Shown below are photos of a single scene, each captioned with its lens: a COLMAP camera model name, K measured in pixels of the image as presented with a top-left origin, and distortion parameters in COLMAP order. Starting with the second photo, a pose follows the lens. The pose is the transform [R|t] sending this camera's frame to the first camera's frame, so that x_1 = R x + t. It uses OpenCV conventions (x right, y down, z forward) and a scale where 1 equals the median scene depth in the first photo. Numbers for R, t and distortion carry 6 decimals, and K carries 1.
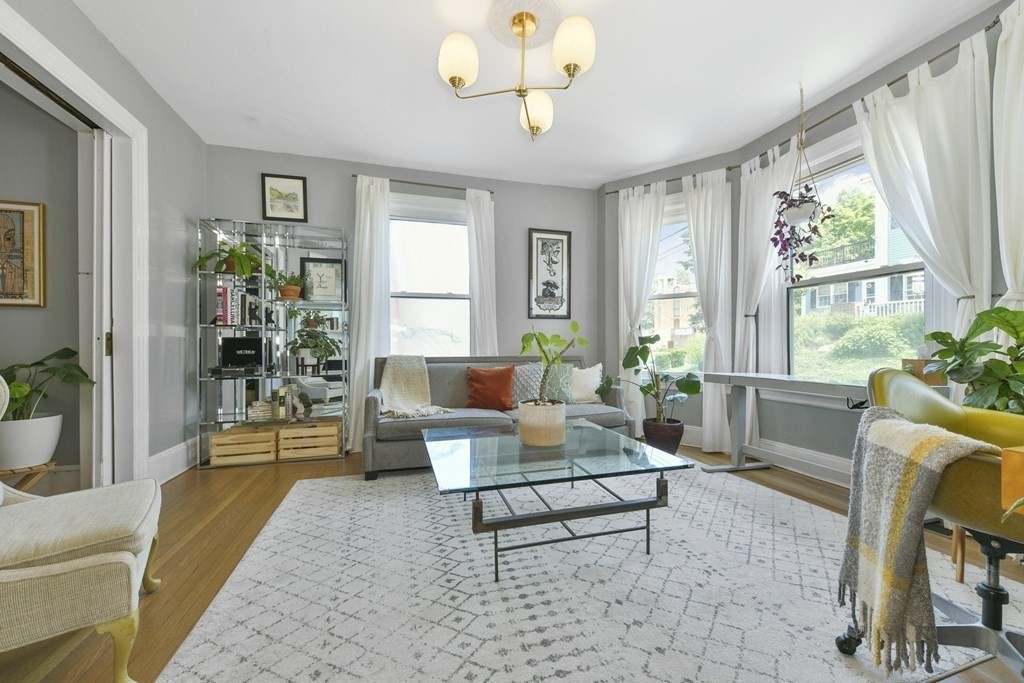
lens RADIAL K [[411.1, 0, 525.8], [0, 411.1, 346.0], [0, 0, 1]] dist [0.003932, -0.001969]
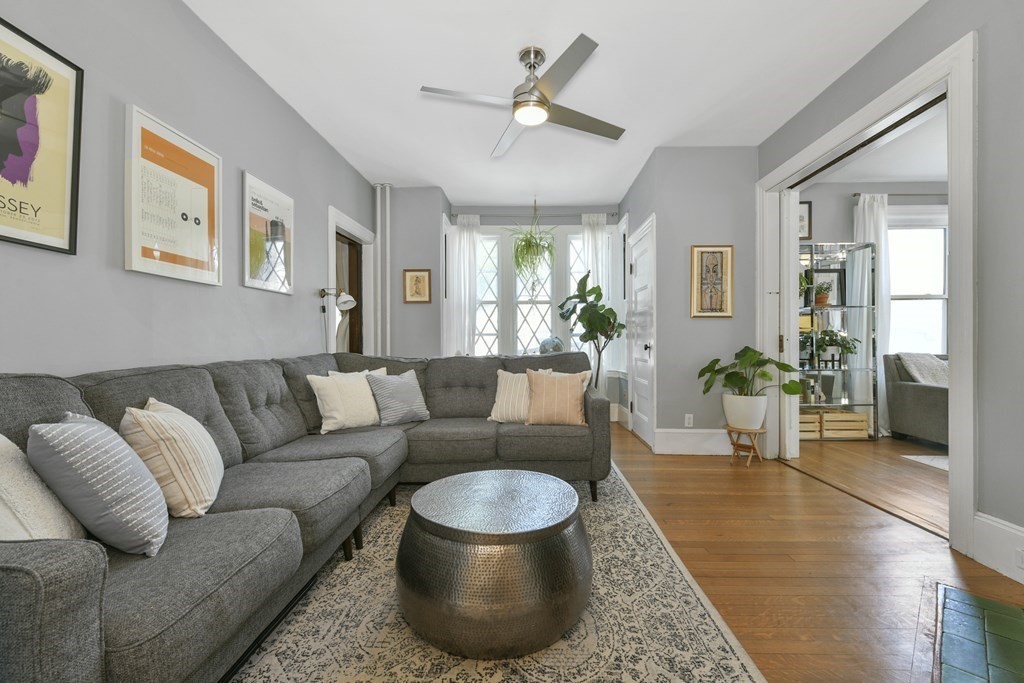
lens RADIAL K [[411.1, 0, 503.6], [0, 411.1, 340.4], [0, 0, 1]] dist [0.003932, -0.001969]
pose [[0.942314, 0.003133, -0.334717, -1.071968], [-0.001744, 0.999989, 0.004448, -0.015368], [0.334727, -0.003608, 0.942308, -0.454266]]
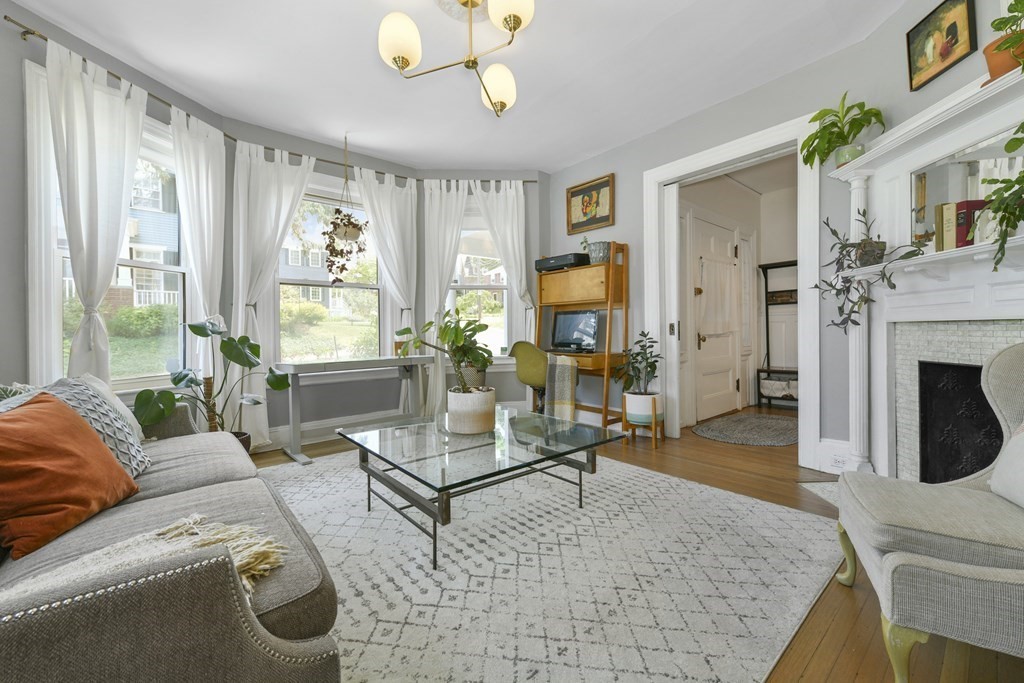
lens RADIAL K [[411.1, 0, 509.2], [0, 411.1, 334.4], [0, 0, 1]] dist [0.003932, -0.001969]
pose [[-0.382069, -0.003115, 0.924128, -0.597204], [0.014244, 0.999856, 0.009260, -0.004656], [-0.924024, 0.016702, -0.381970, 0.841630]]
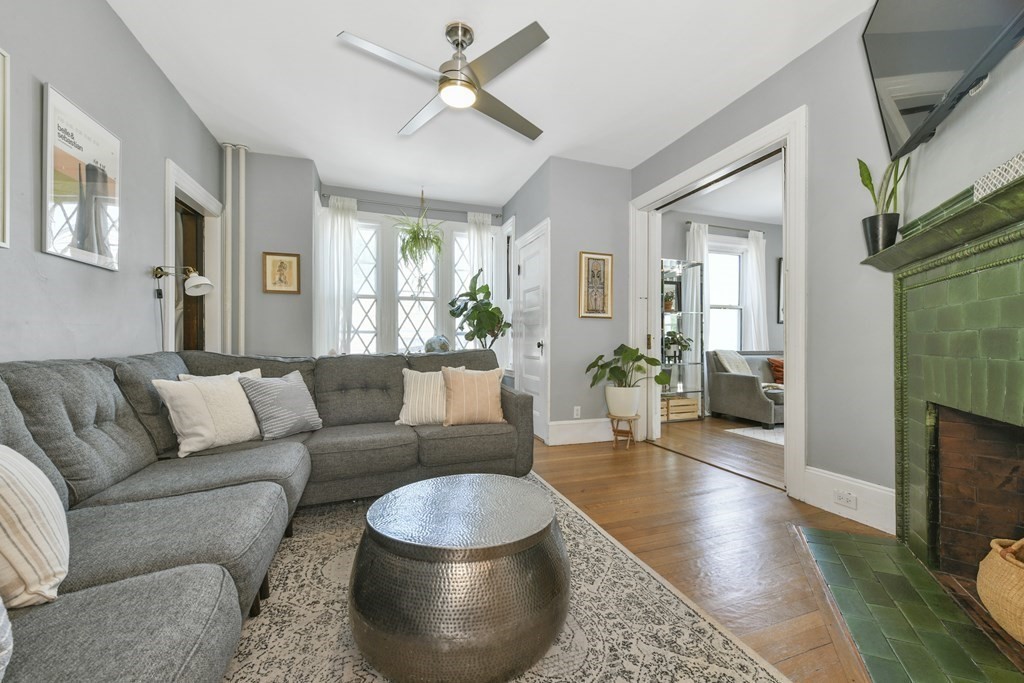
lens RADIAL K [[411.1, 0, 508.7], [0, 411.1, 341.5], [0, 0, 1]] dist [0.003932, -0.001969]
pose [[0.999397, 0.007684, 0.033865, -1.209647], [-0.007764, 0.999967, 0.002238, -0.004167], [-0.033847, -0.002499, 0.999424, -0.438244]]
